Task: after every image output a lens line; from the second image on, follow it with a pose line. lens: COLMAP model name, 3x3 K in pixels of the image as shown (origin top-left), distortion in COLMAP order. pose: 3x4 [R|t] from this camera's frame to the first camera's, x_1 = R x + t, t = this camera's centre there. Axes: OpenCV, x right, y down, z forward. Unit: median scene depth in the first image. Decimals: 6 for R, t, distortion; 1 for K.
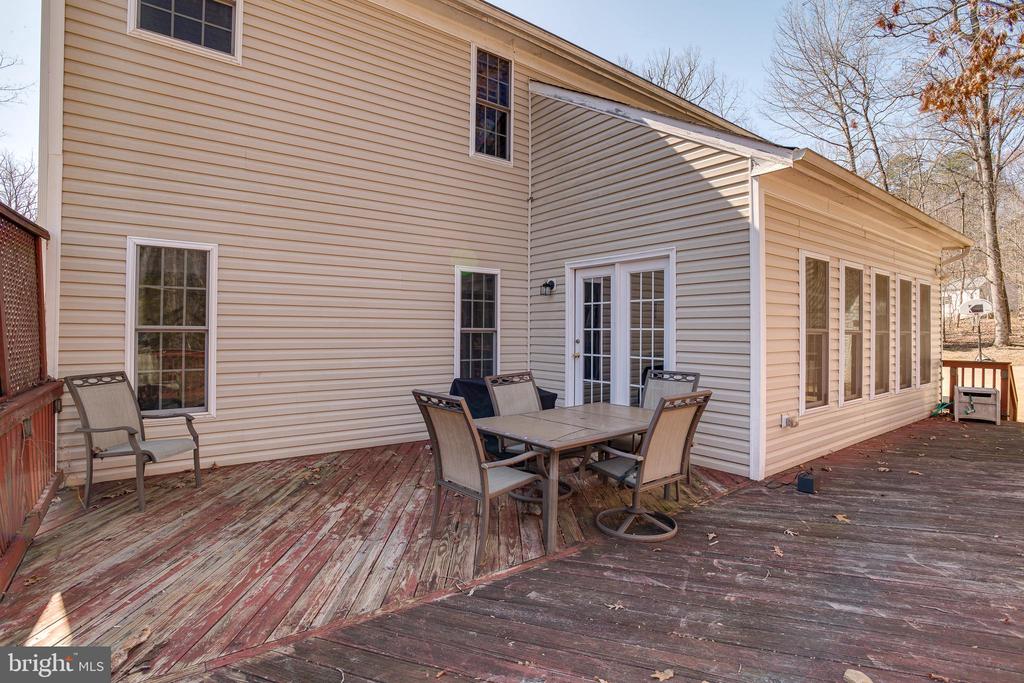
lens RADIAL K [[504.0, 0, 512.1], [0, 504.0, 331.6], [0, 0, 1]] dist [-0.072775, 0.036936]
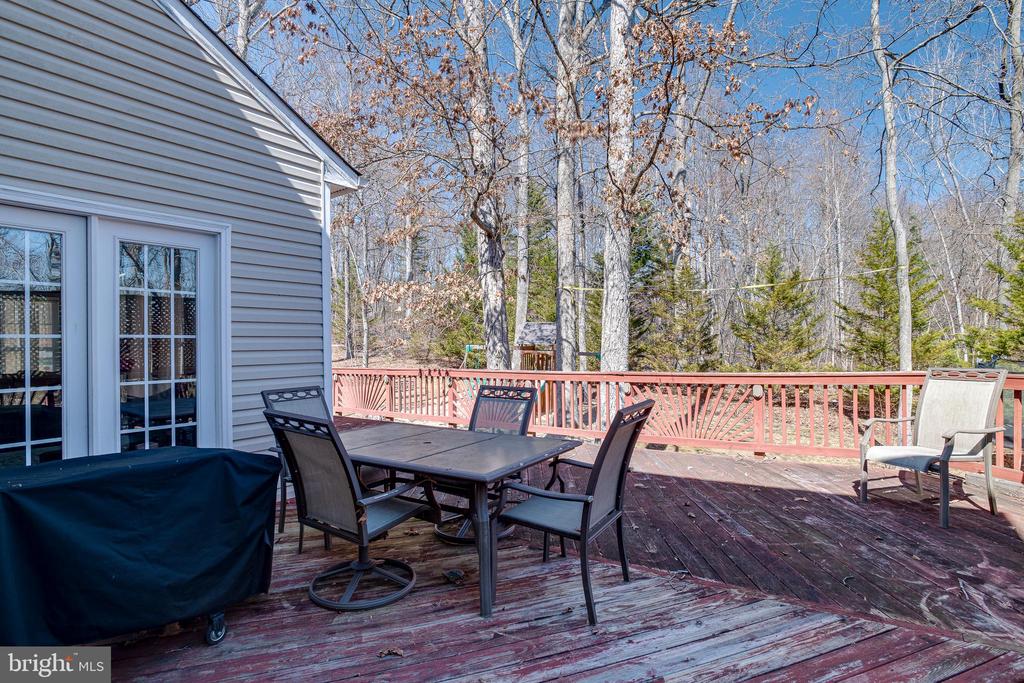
lens RADIAL K [[514.2, 0, 506.9], [0, 514.2, 342.2], [0, 0, 1]] dist [-0.058159, 0.026939]
pose [[-0.297190, 0.006028, 0.954799, -0.872496], [0.017061, 0.999854, -0.001002, 0.019952], [-0.954666, 0.015992, -0.297250, 1.434757]]
